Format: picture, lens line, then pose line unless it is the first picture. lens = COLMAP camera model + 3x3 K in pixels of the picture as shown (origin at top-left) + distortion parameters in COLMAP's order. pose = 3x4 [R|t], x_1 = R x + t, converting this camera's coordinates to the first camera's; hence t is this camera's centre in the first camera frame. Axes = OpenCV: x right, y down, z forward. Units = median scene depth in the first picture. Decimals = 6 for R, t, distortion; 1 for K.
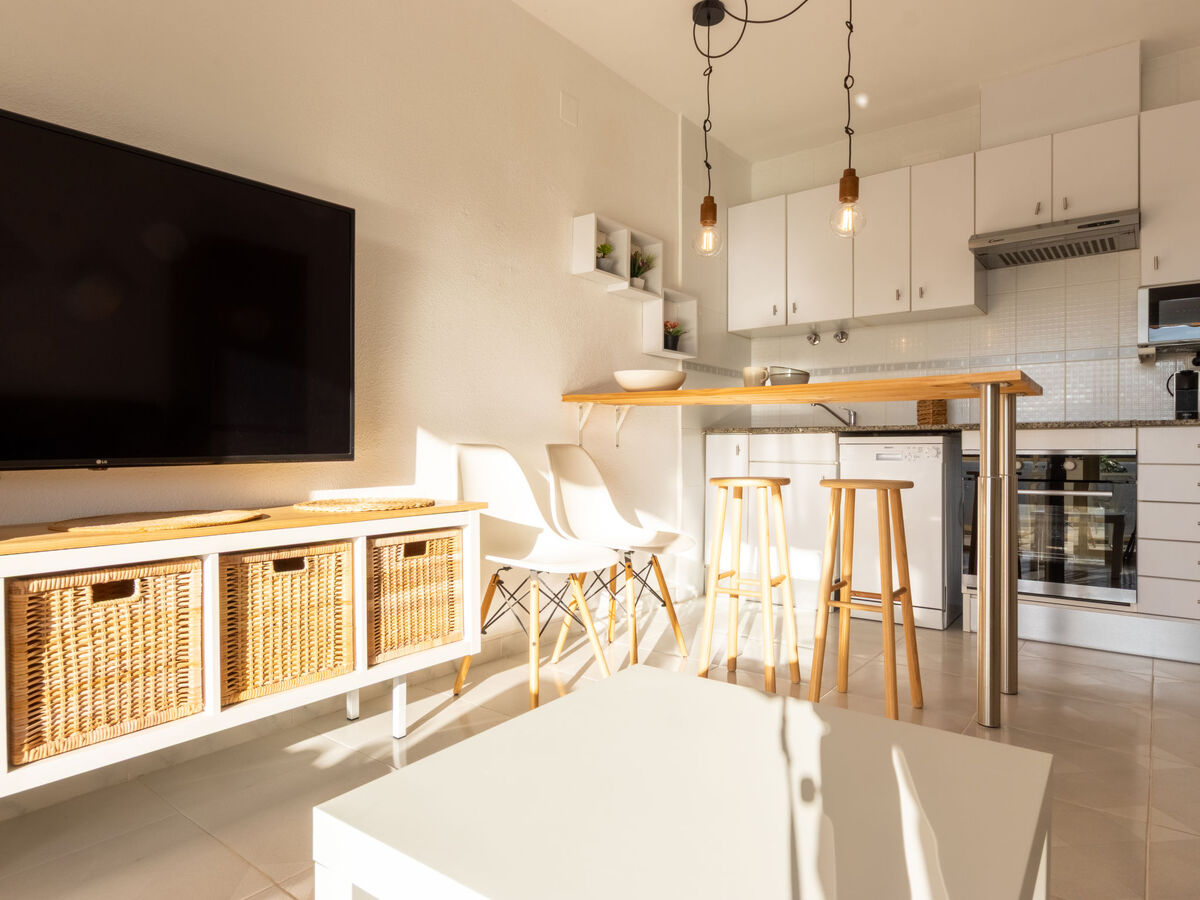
lens RADIAL K [[723.2, 0, 602.1], [0, 723.2, 453.0], [0, 0, 1]] dist [0.015781, -0.005967]
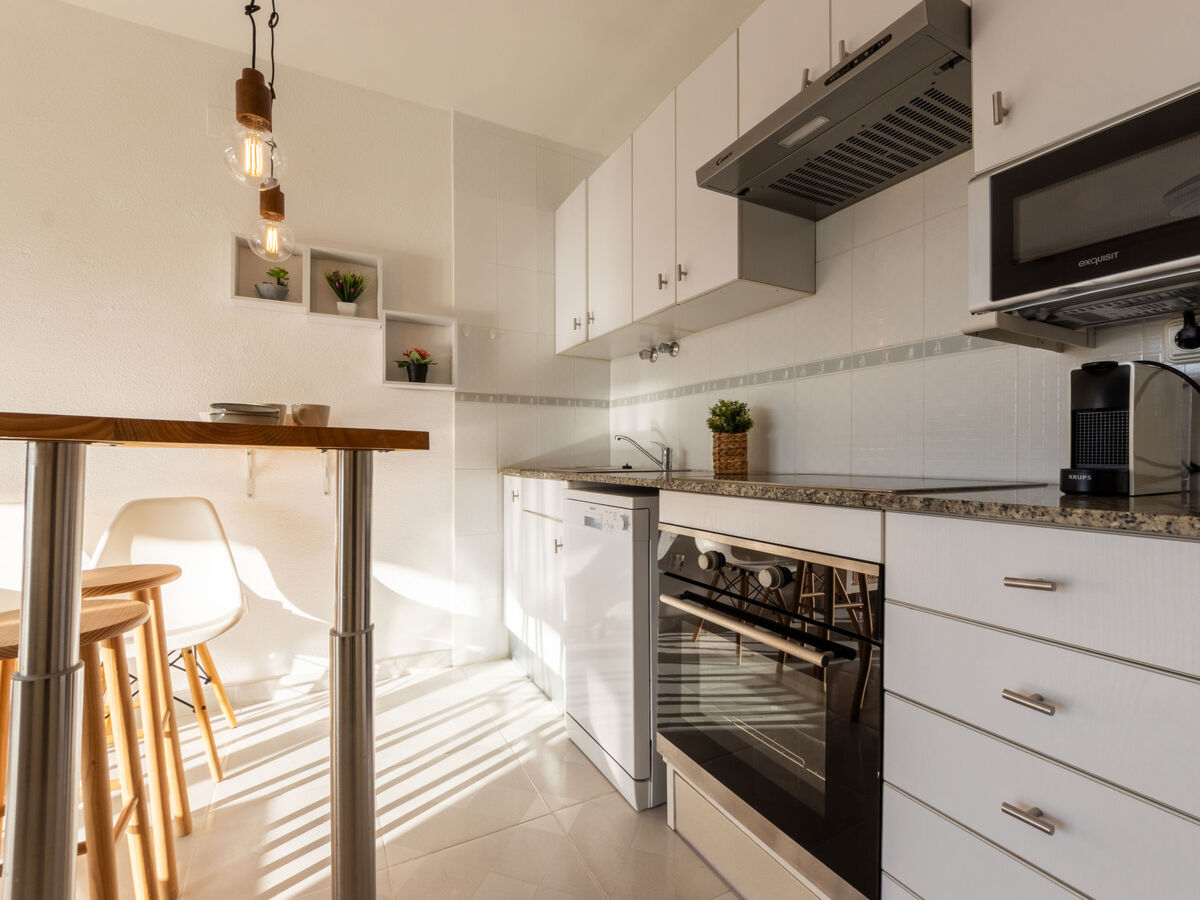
lens RADIAL K [[521.2, 0, 610.6], [0, 521.2, 458.3], [0, 0, 1]] dist [0.002431, -0.005747]
pose [[0.905298, 0.002671, -0.424769, 0.624328], [-0.001905, 0.999996, 0.002227, -0.055948], [0.424773, -0.001207, 0.905299, 0.578984]]
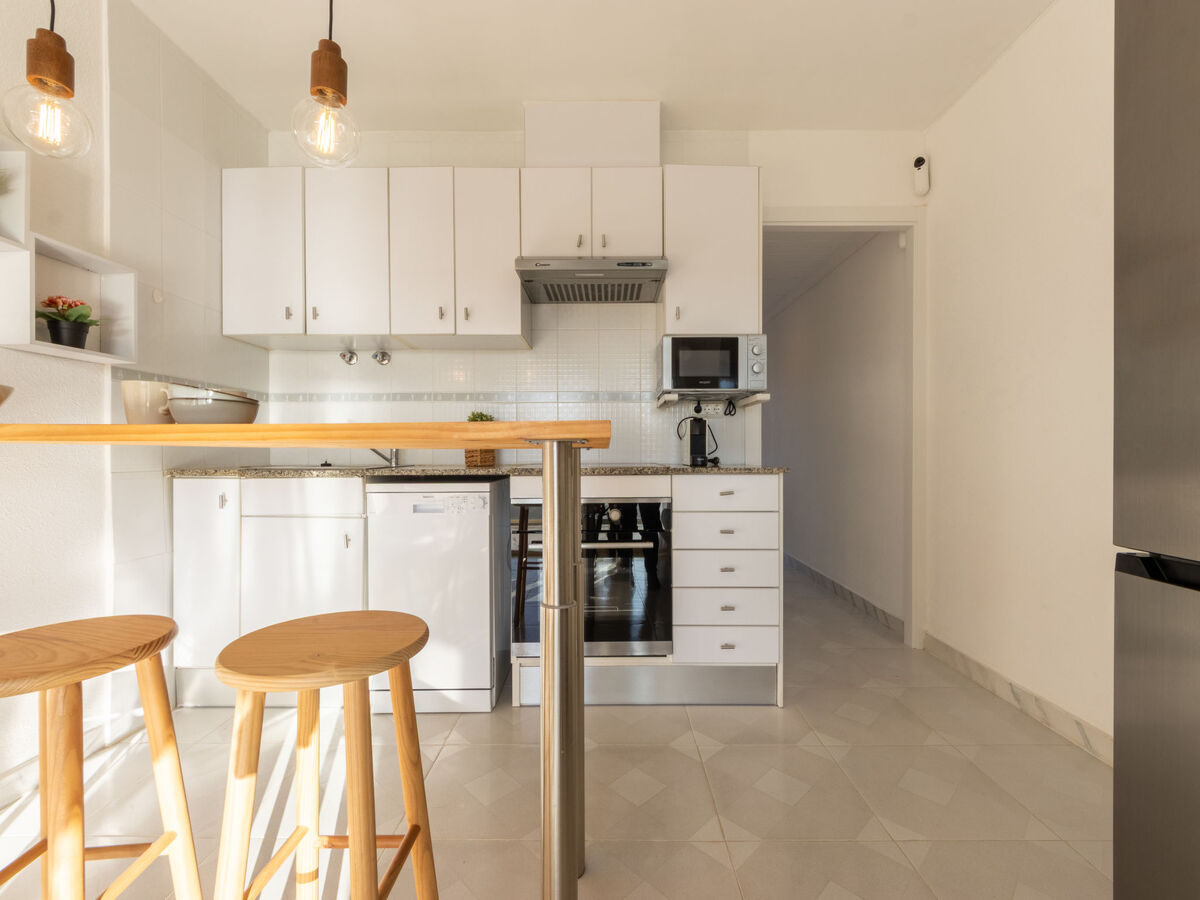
lens RADIAL K [[521.2, 0, 603.4], [0, 521.2, 456.2], [0, 0, 1]] dist [0.002431, -0.005747]
pose [[0.799378, -0.006549, 0.600793, 0.206493], [0.004928, 0.999978, 0.004344, -0.055024], [-0.600809, -0.000512, 0.799393, 0.426772]]
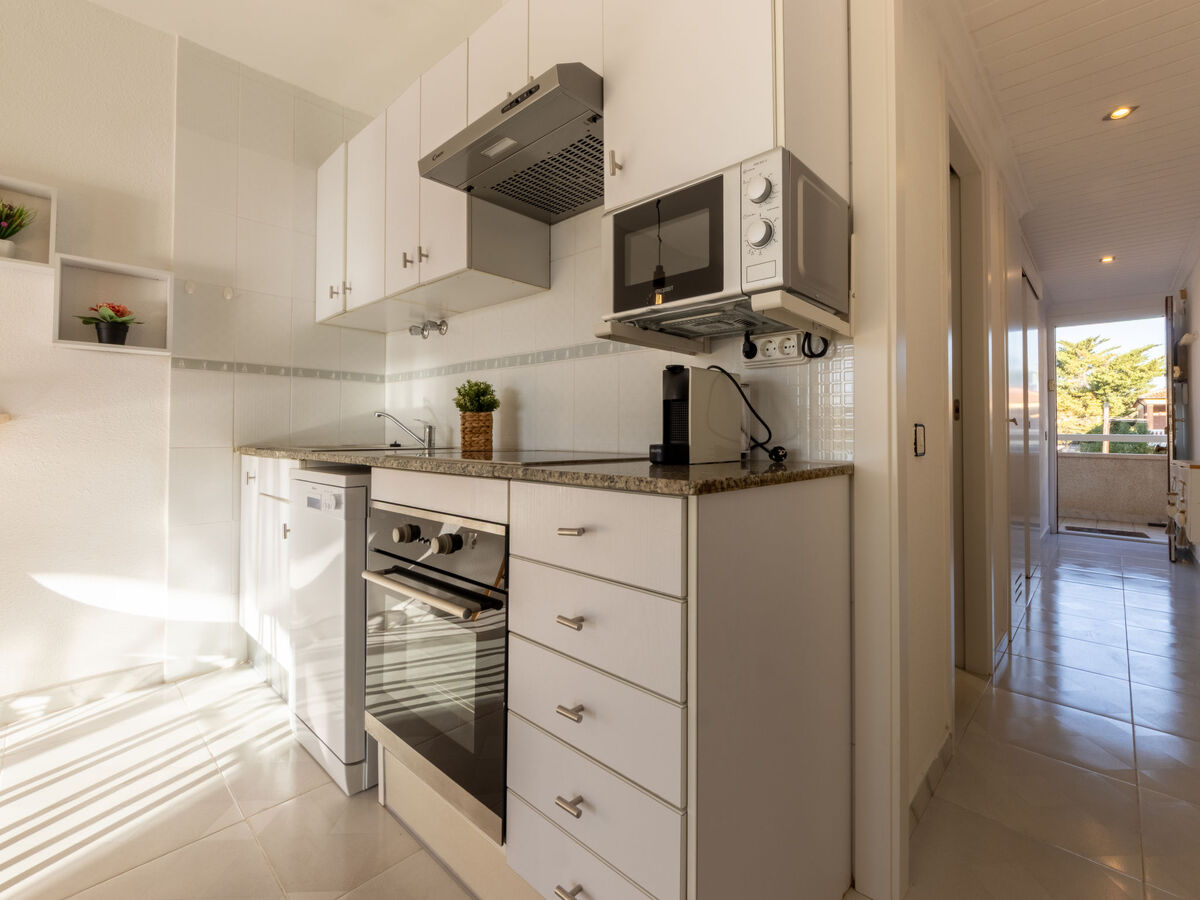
lens RADIAL K [[521.2, 0, 655.0], [0, 521.2, 425.6], [0, 0, 1]] dist [0.002431, -0.005747]
pose [[0.997763, 0.003446, -0.066759, 0.738132], [-0.004797, 0.999787, -0.020089, -0.056043], [0.066676, 0.020365, 0.997567, 0.568589]]
